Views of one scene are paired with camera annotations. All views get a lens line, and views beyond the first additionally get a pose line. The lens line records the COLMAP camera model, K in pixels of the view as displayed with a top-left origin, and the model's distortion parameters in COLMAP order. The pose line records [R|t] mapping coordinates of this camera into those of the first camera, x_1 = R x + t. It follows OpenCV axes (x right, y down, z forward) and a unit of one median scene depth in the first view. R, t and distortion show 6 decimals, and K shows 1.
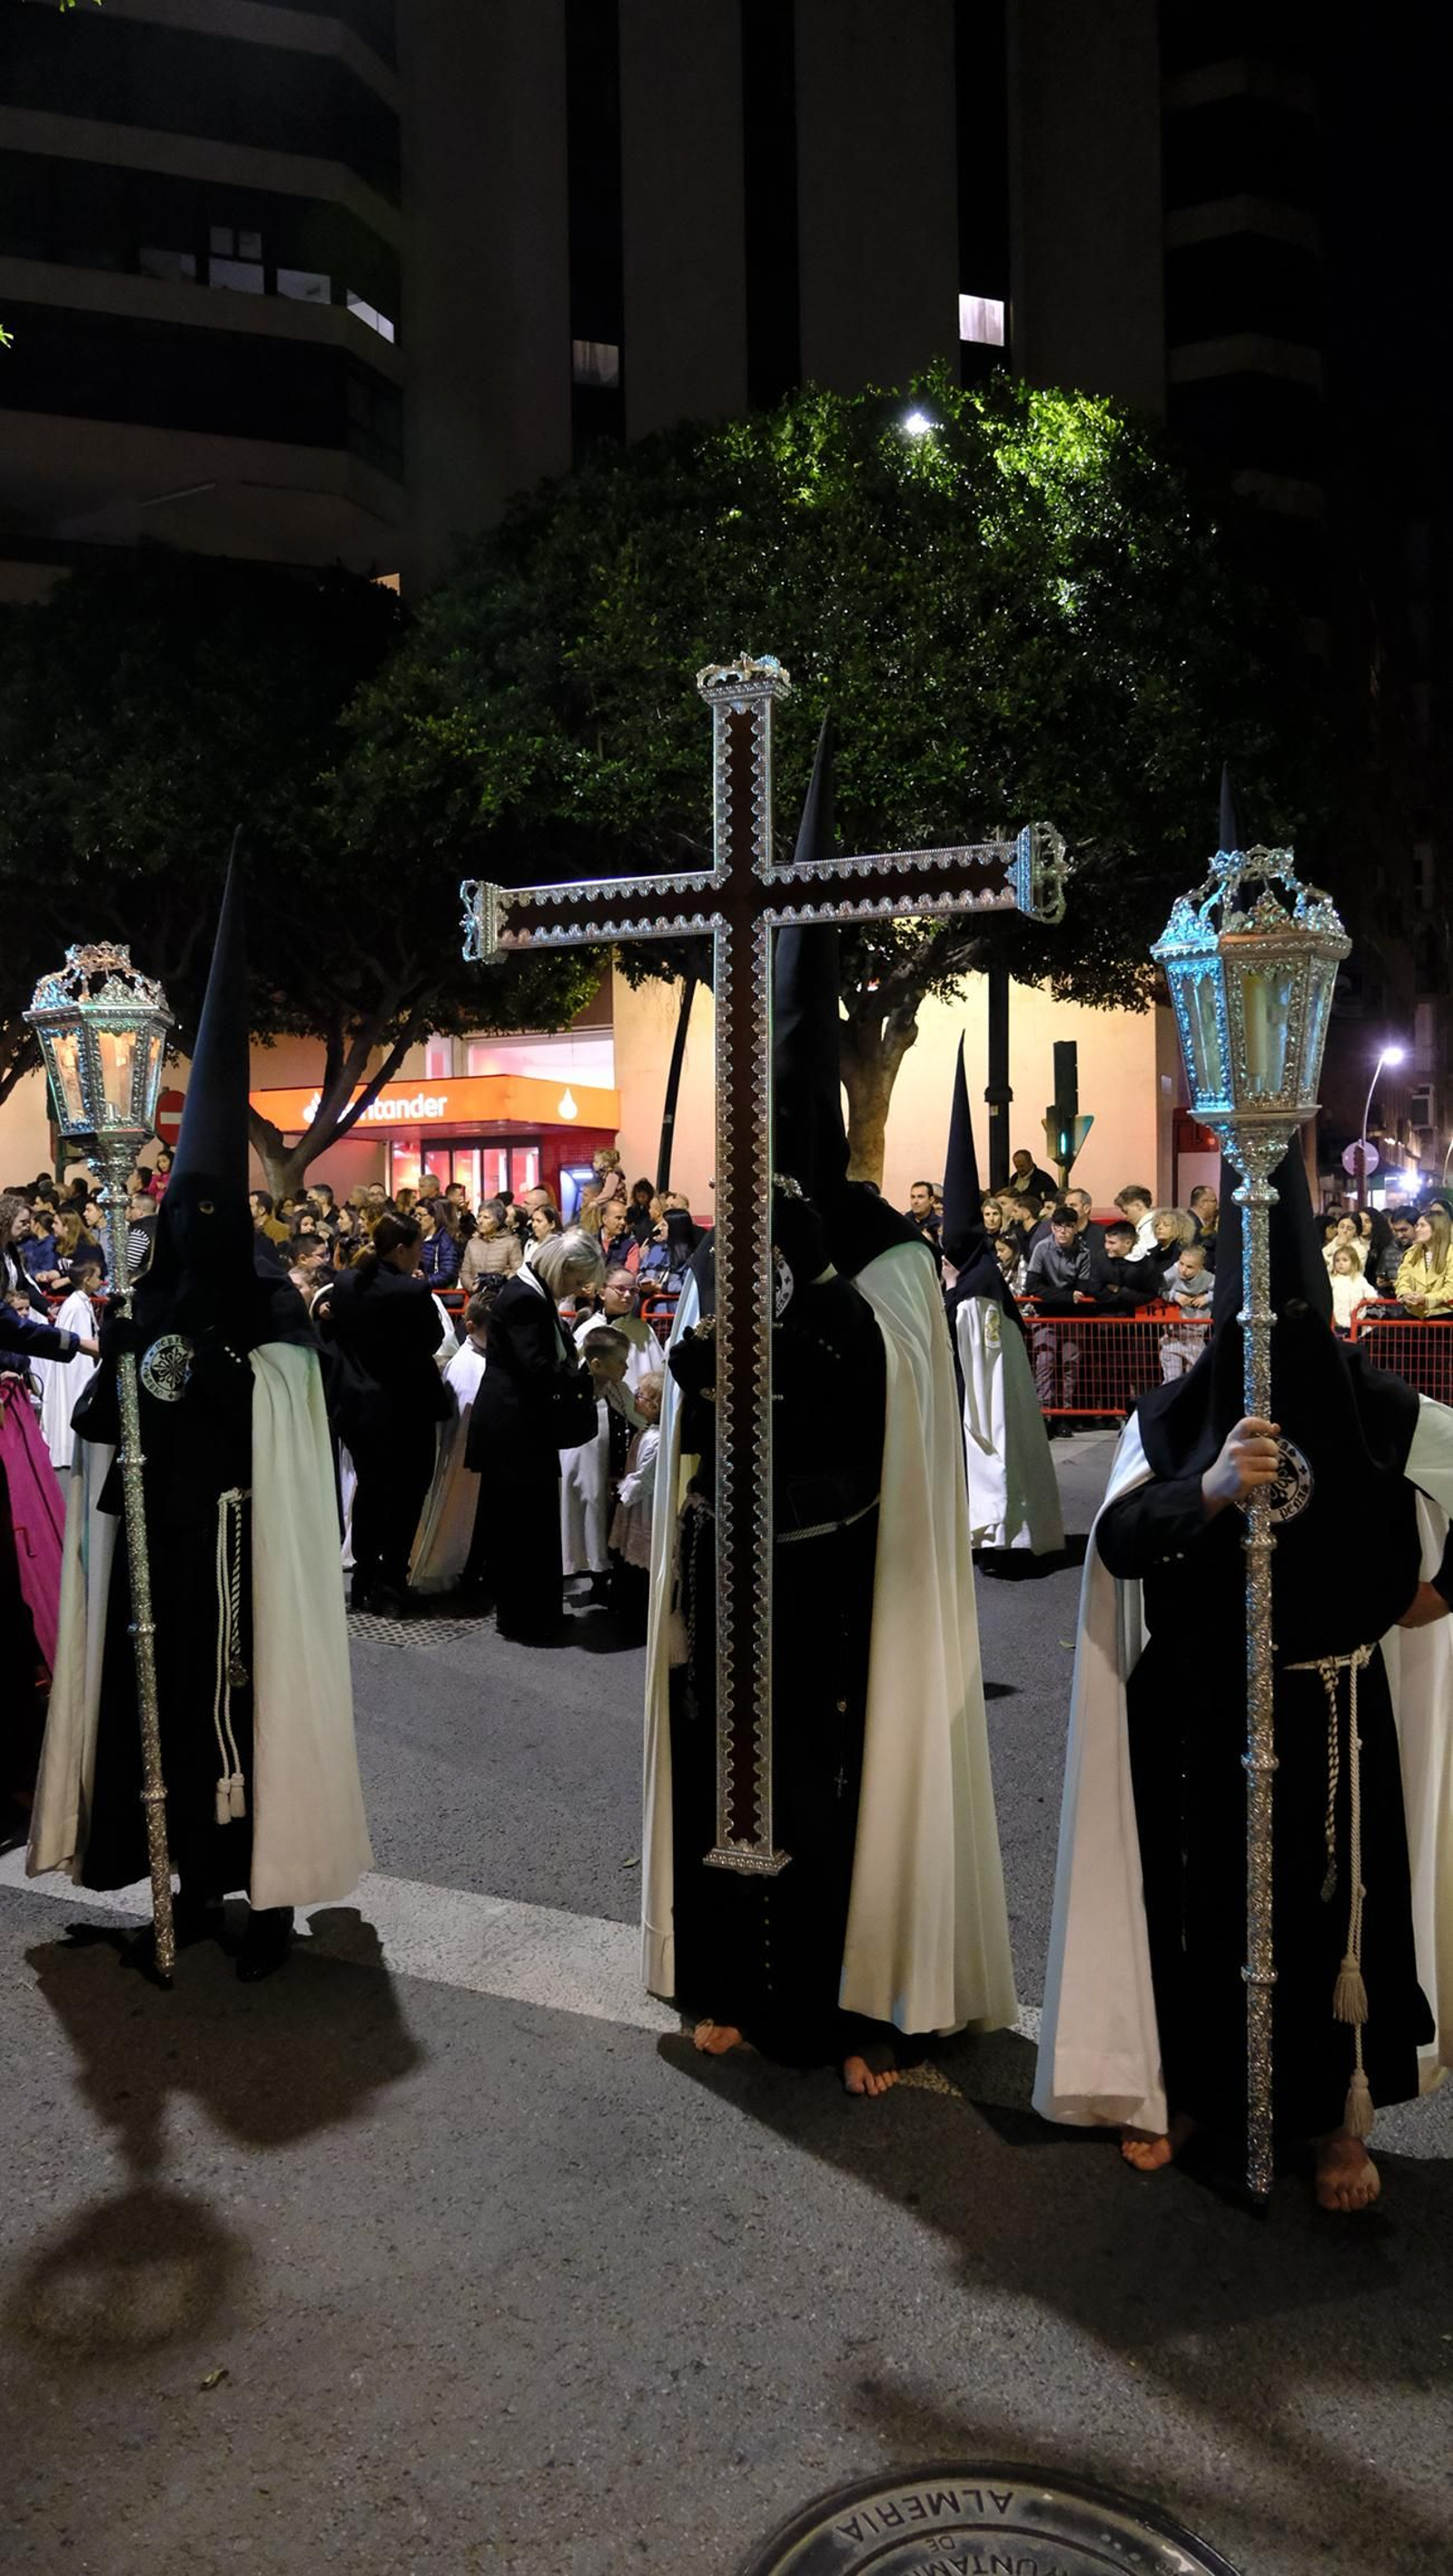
lens RADIAL K [[2022.0, 0, 661.2], [0, 2022.0, 1279.4], [0, 0, 1]] dist [-0.012465, 0.002903]
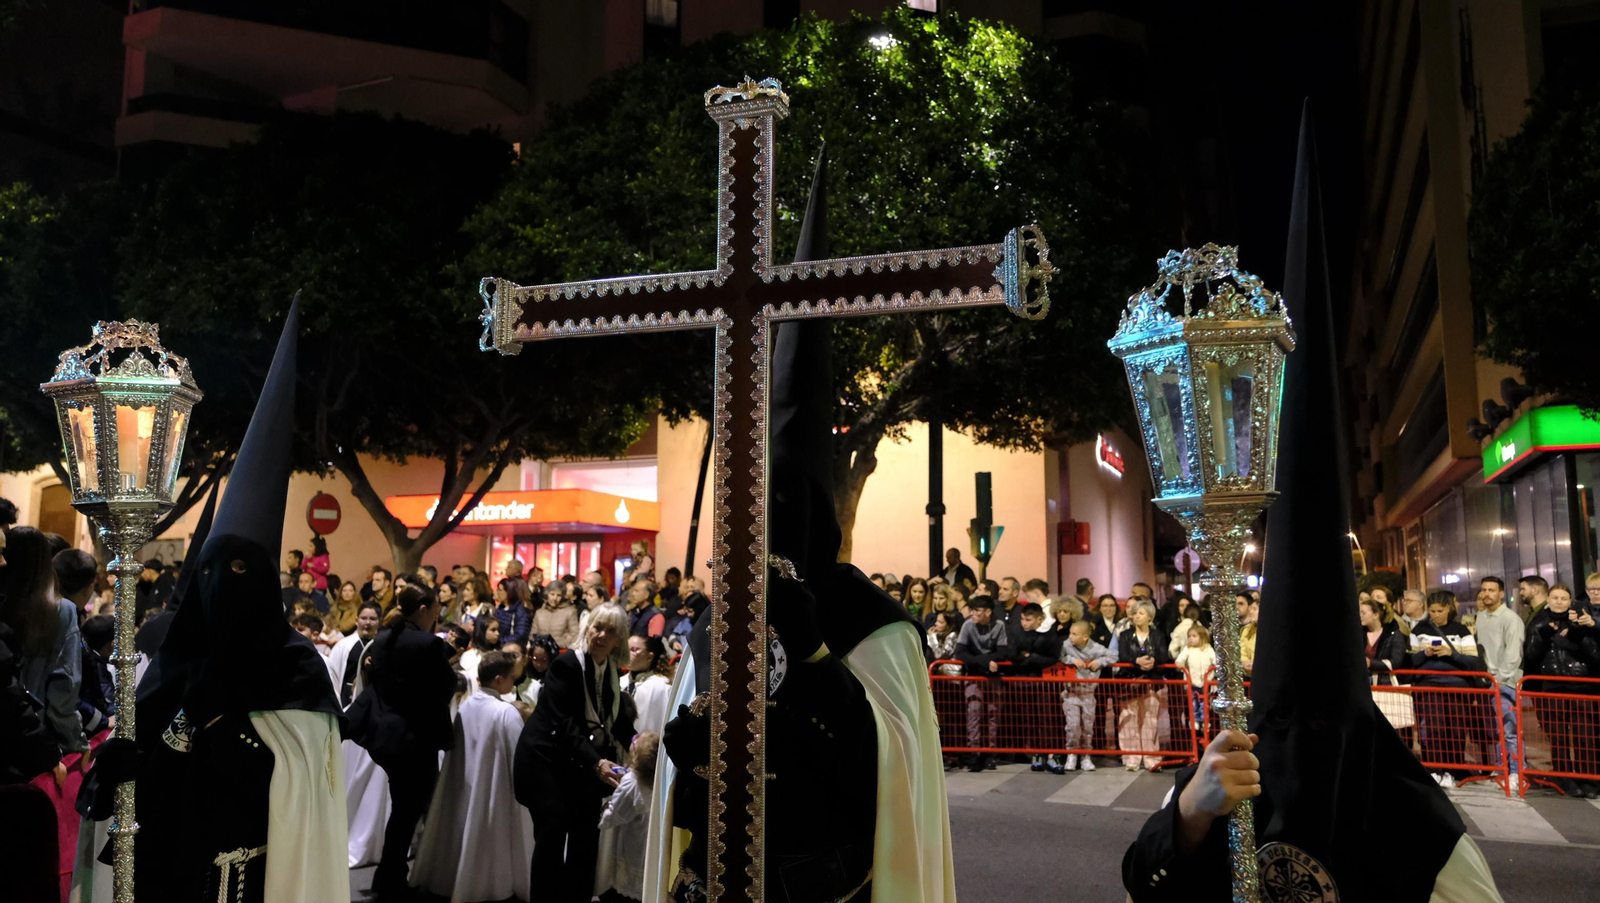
lens RADIAL K [[1398.2, 0, 808.0], [0, 1398.2, 410.7], [0, 0, 1]] dist [-0.028903, -0.003330]
pose [[0.996586, 0.025832, 0.078419, 0.004257], [-0.012778, 0.986607, -0.162612, -0.002226], [-0.081569, 0.161055, 0.983569, 0.069518]]
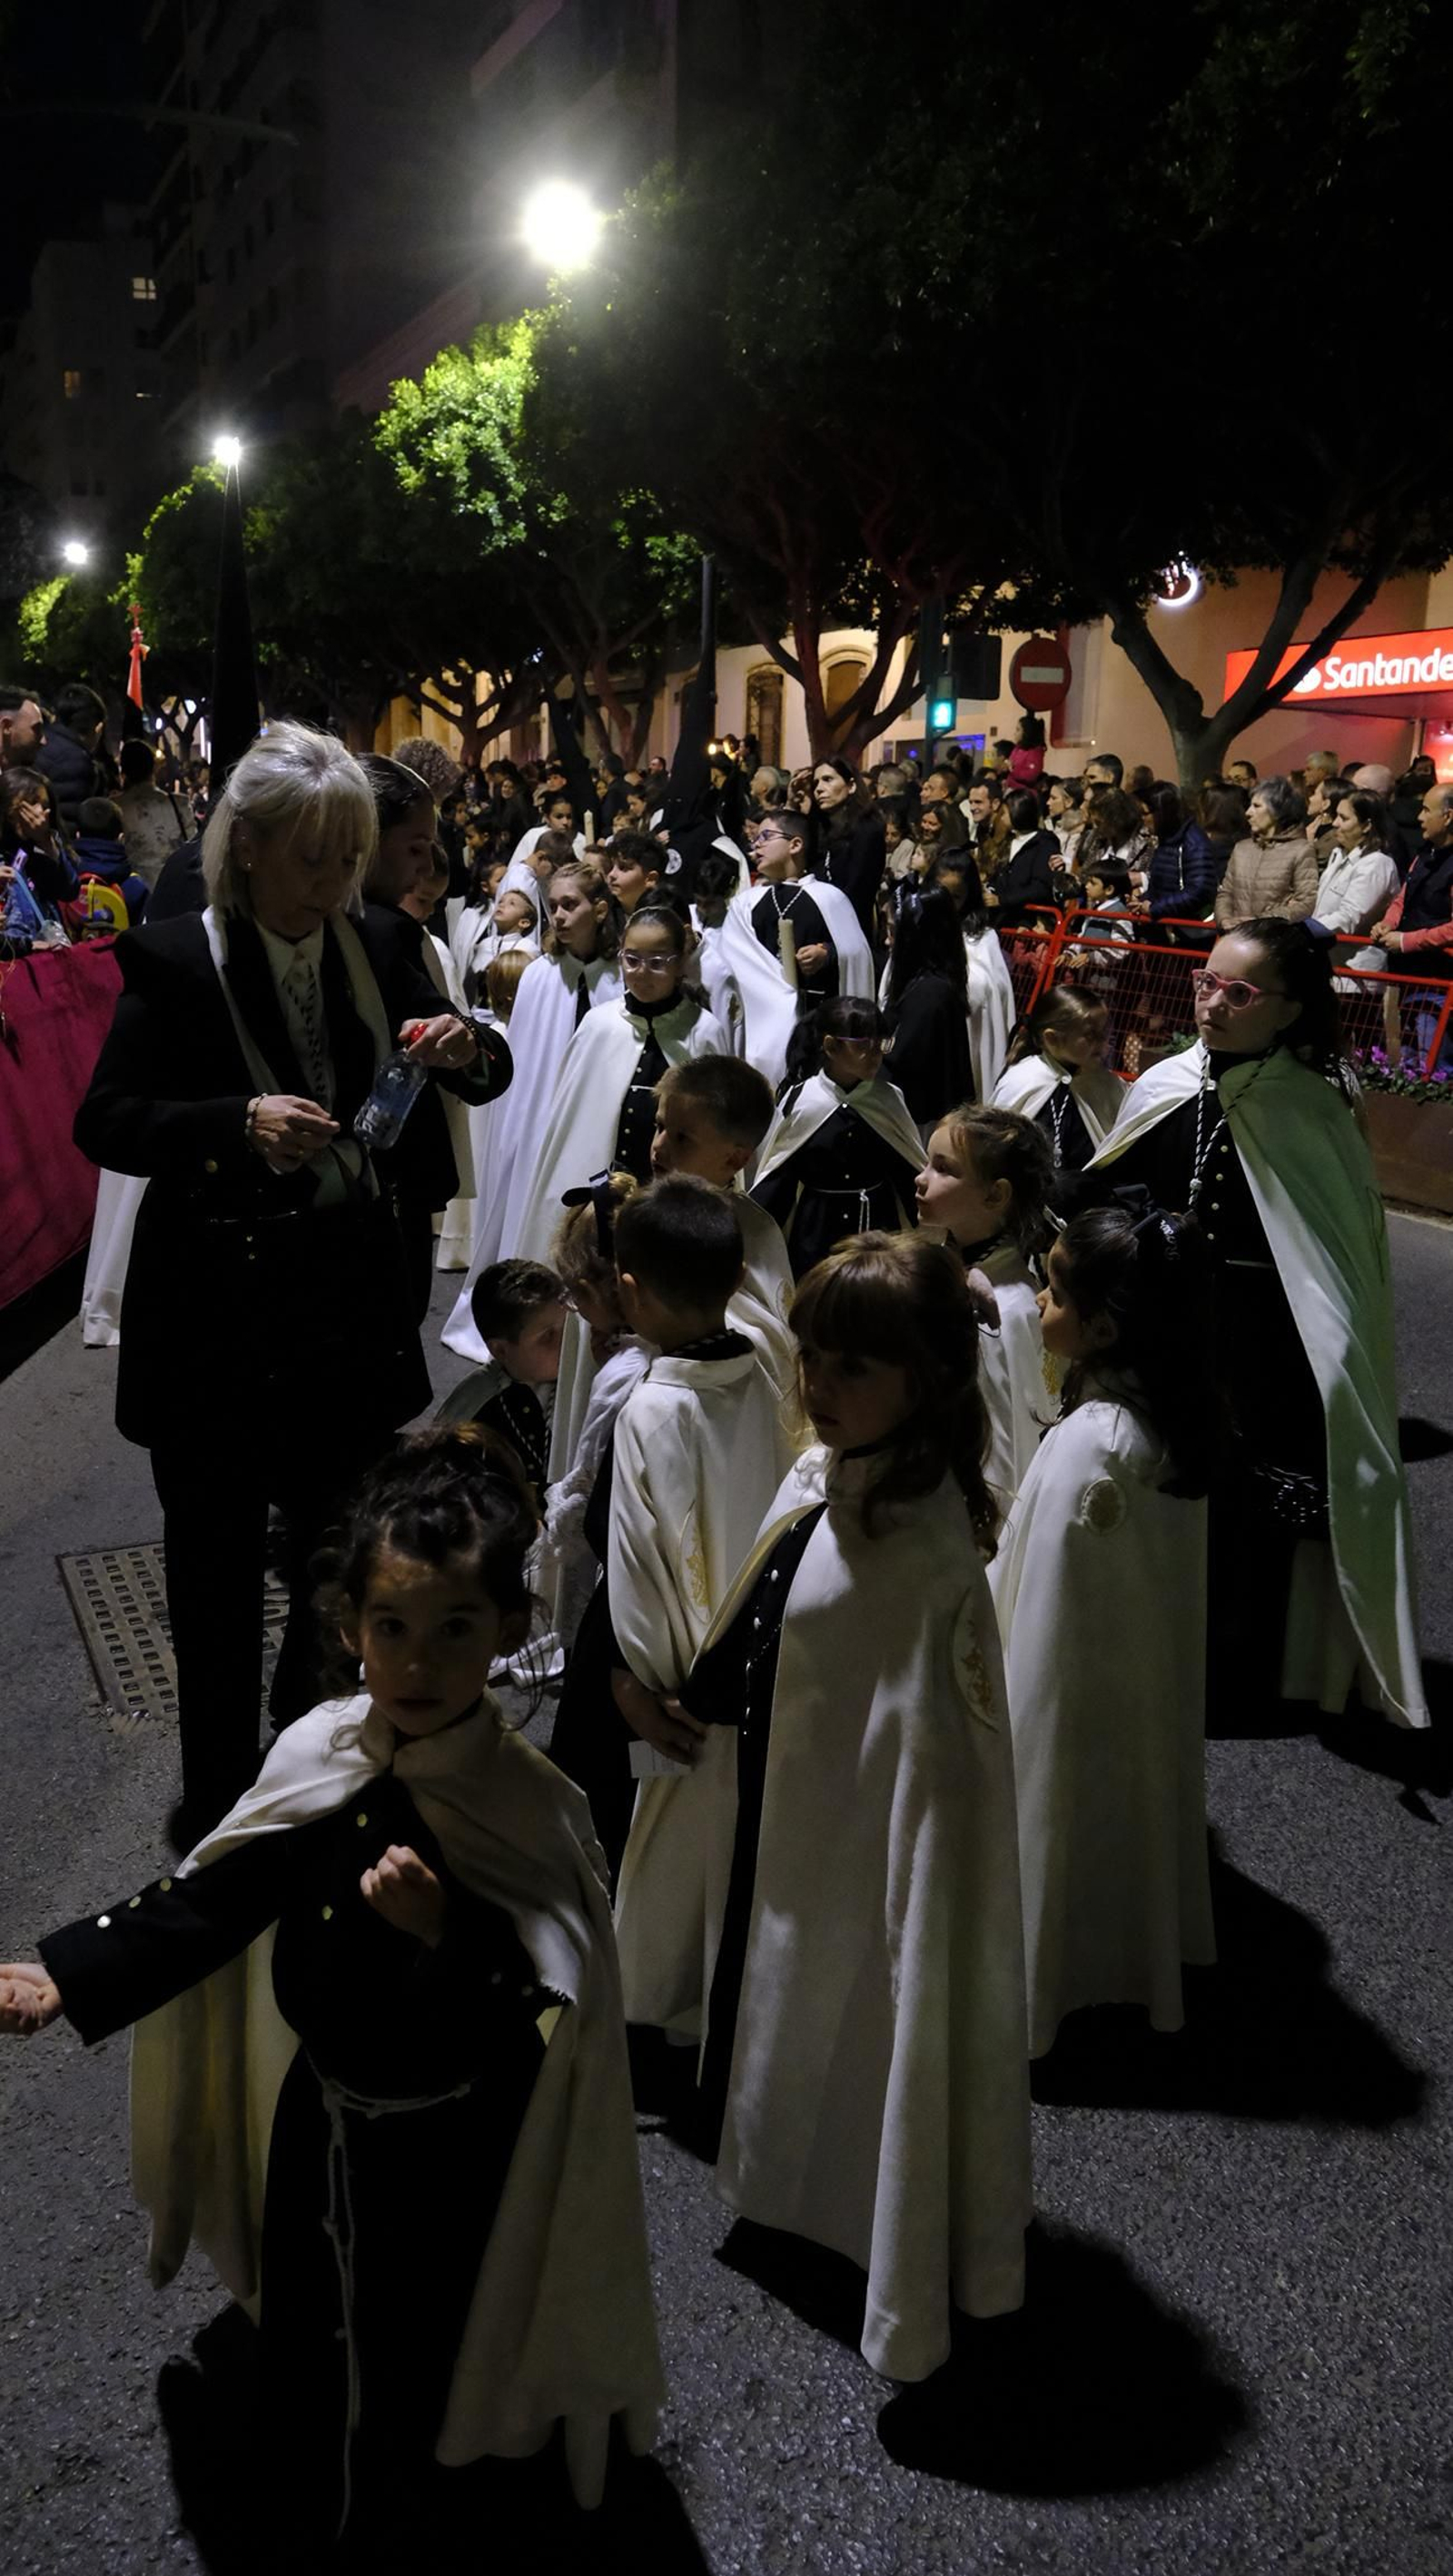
lens RADIAL K [[1762.5, 0, 726.5], [0, 1762.5, 1288.0], [0, 0, 1]] dist [-0.024003, -0.001005]
pose [[0.800923, 0.182010, -0.570434, 0.112581], [-0.049696, 0.969600, 0.239597, -0.008446], [0.596701, -0.163550, 0.785620, 0.438651]]
